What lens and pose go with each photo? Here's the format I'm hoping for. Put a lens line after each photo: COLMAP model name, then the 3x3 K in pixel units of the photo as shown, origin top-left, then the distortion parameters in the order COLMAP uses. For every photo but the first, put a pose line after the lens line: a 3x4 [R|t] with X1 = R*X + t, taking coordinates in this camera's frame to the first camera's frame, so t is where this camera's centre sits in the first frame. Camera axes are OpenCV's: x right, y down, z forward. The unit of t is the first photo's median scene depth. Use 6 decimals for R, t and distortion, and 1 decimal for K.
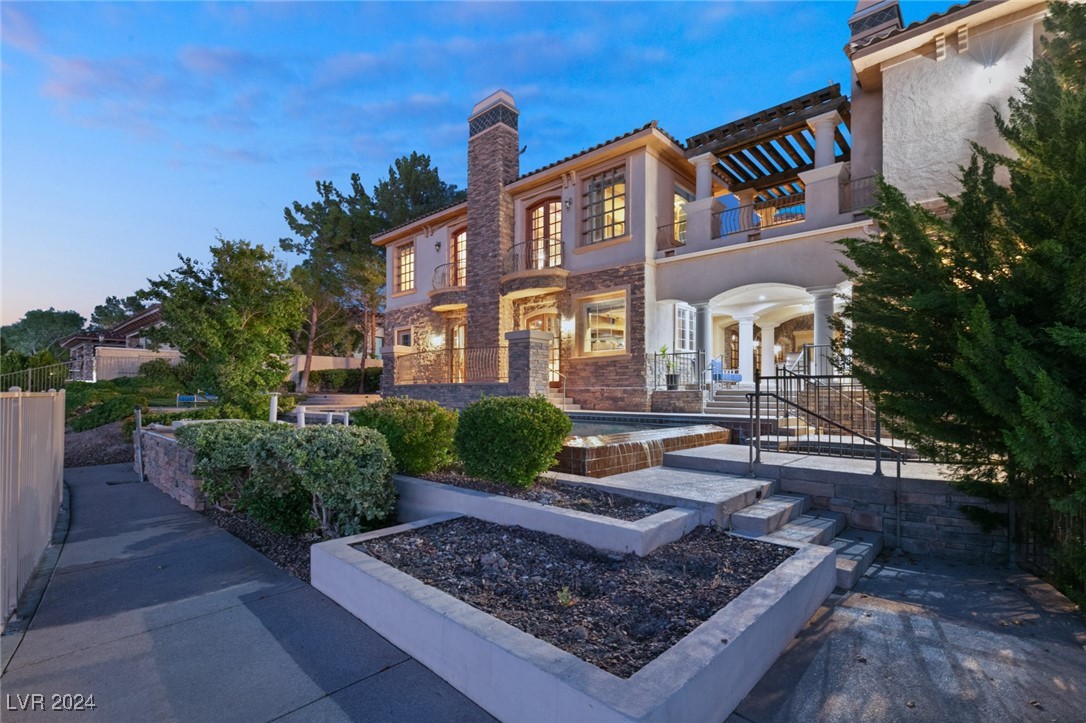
lens RADIAL K [[502.1, 0, 544.8], [0, 502.1, 381.6], [0, 0, 1]] dist [0.004502, 0.000007]
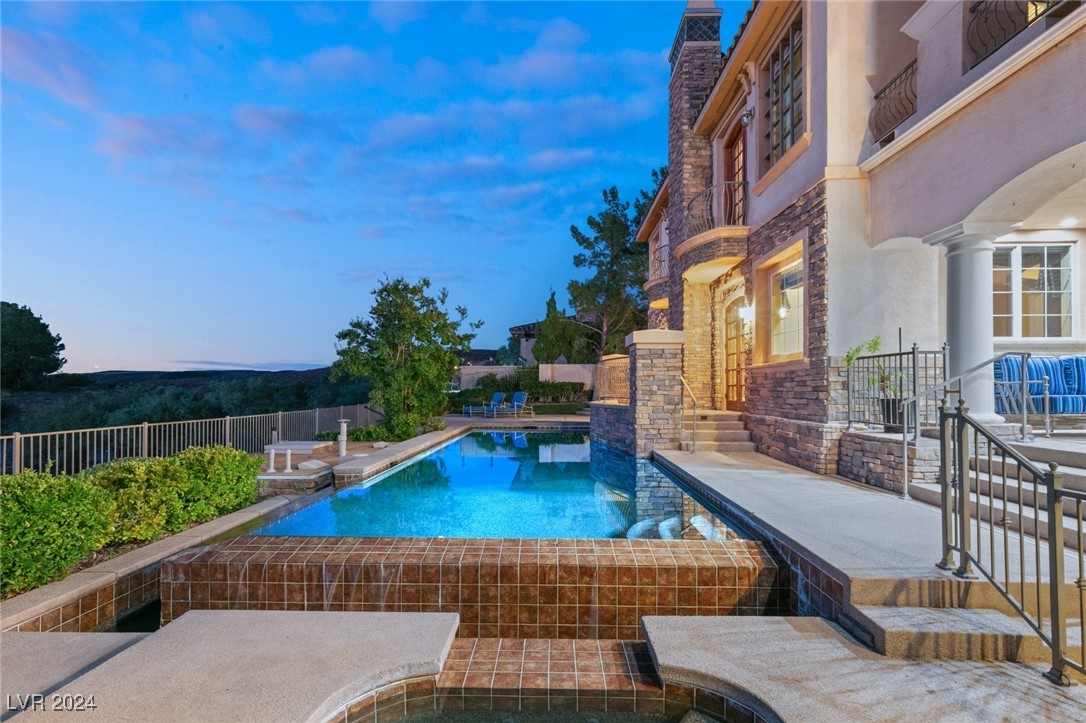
lens RADIAL K [[502.1, 0, 544.8], [0, 502.1, 381.6], [0, 0, 1]] dist [0.004502, 0.000007]
pose [[0.652602, -0.009319, -0.757644, 0.333235], [0.013891, 0.999903, -0.000334, -0.029295], [0.757574, -0.010306, 0.652668, 0.376830]]
